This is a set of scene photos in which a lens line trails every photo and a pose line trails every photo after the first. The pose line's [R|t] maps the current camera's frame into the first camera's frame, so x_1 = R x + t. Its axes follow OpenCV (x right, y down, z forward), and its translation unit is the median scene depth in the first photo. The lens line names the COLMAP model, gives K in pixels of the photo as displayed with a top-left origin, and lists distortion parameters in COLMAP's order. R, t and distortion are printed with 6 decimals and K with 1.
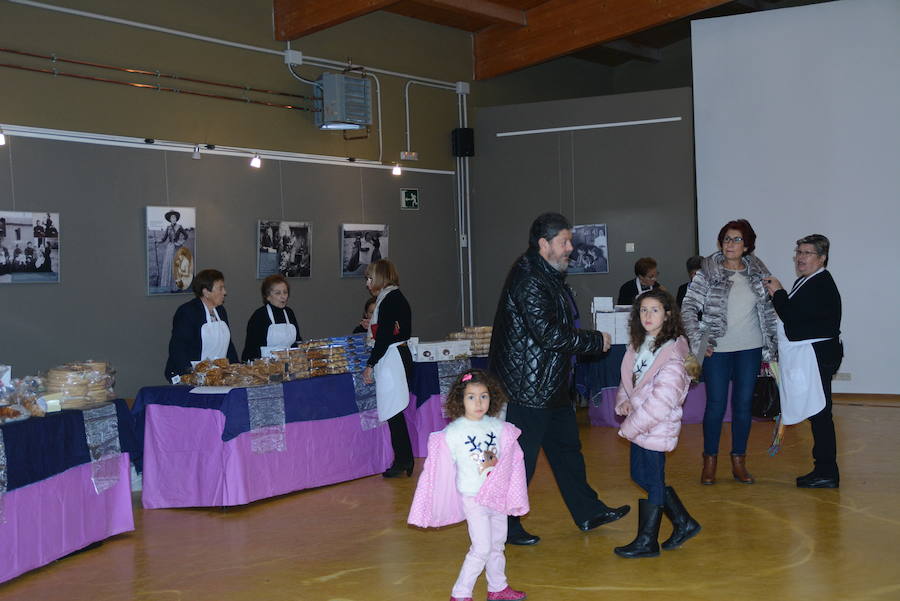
lens RADIAL K [[1310.4, 0, 450.0], [0, 1310.4, 300.5], [0, 0, 1]] dist [0.159159, 0.093536]
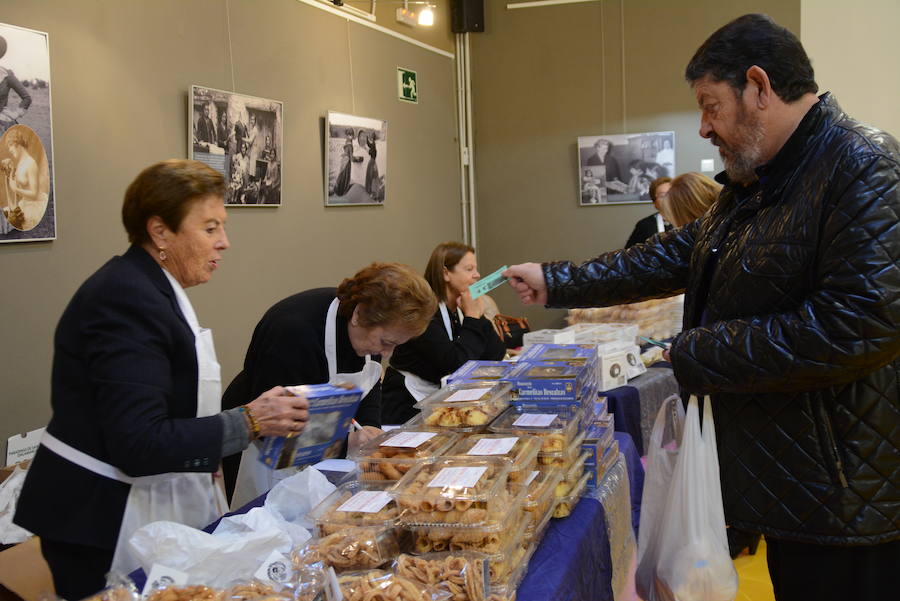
lens RADIAL K [[908.2, 0, 450.0], [0, 908.2, 300.5], [0, 0, 1]] dist [-0.059737, 0.137246]
pose [[0.978669, -0.023841, 0.204058, -0.118340], [0.008858, 0.997217, 0.074026, -0.005547], [-0.205255, -0.070640, 0.976156, 0.632956]]
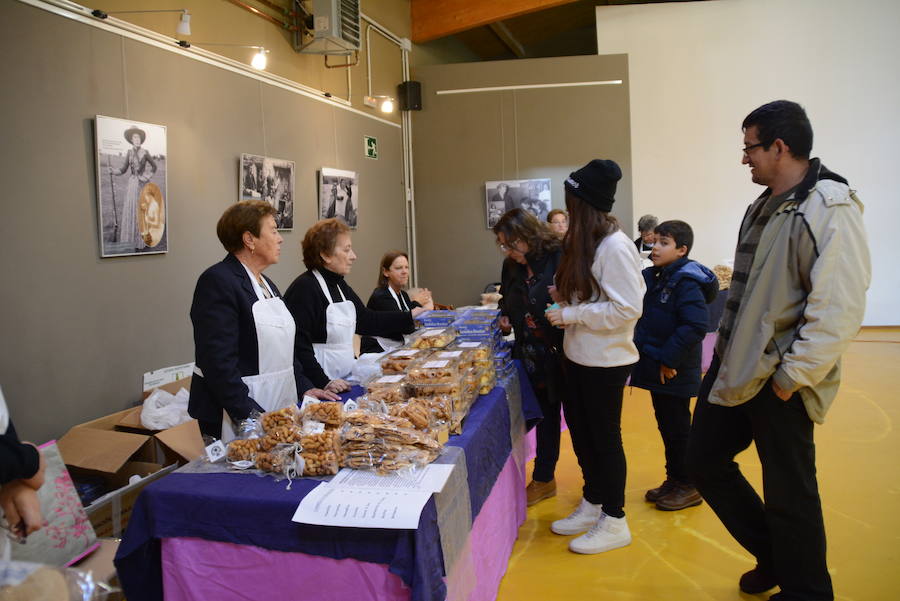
lens RADIAL K [[710.2, 0, 450.0], [0, 710.2, 300.5], [0, 0, 1]] dist [-0.152781, 0.091982]
pose [[0.955586, -0.032630, 0.292901, -0.146933], [0.011328, 0.997184, 0.074133, -0.004853], [-0.294495, -0.067523, 0.953265, 0.560970]]
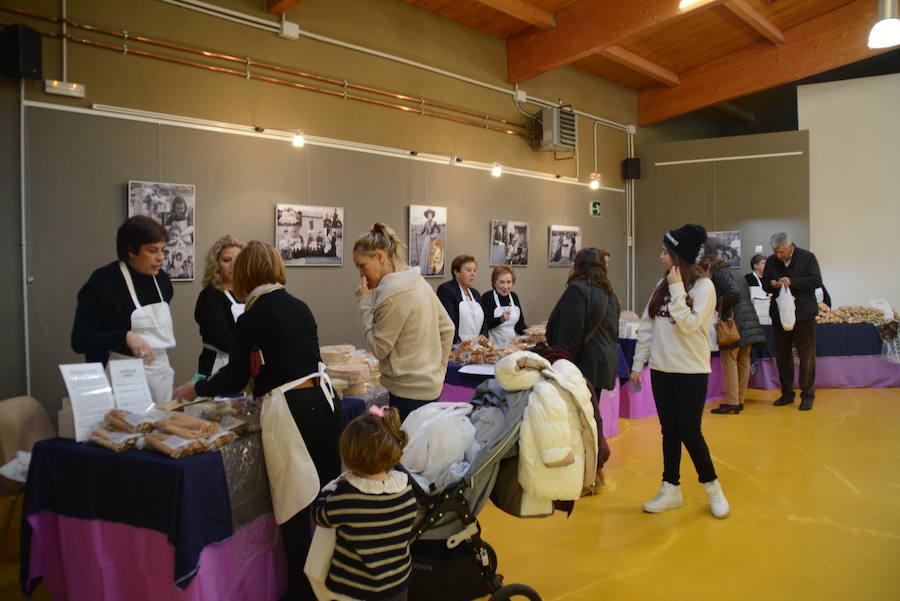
lens RADIAL K [[710.2, 0, 450.0], [0, 710.2, 300.5], [0, 0, 1]] dist [-0.152781, 0.091982]
pose [[0.990705, 0.026135, -0.133496, -0.090403], [-0.022338, 0.999304, 0.029860, -0.002543], [0.134184, -0.026601, 0.990599, 0.307935]]
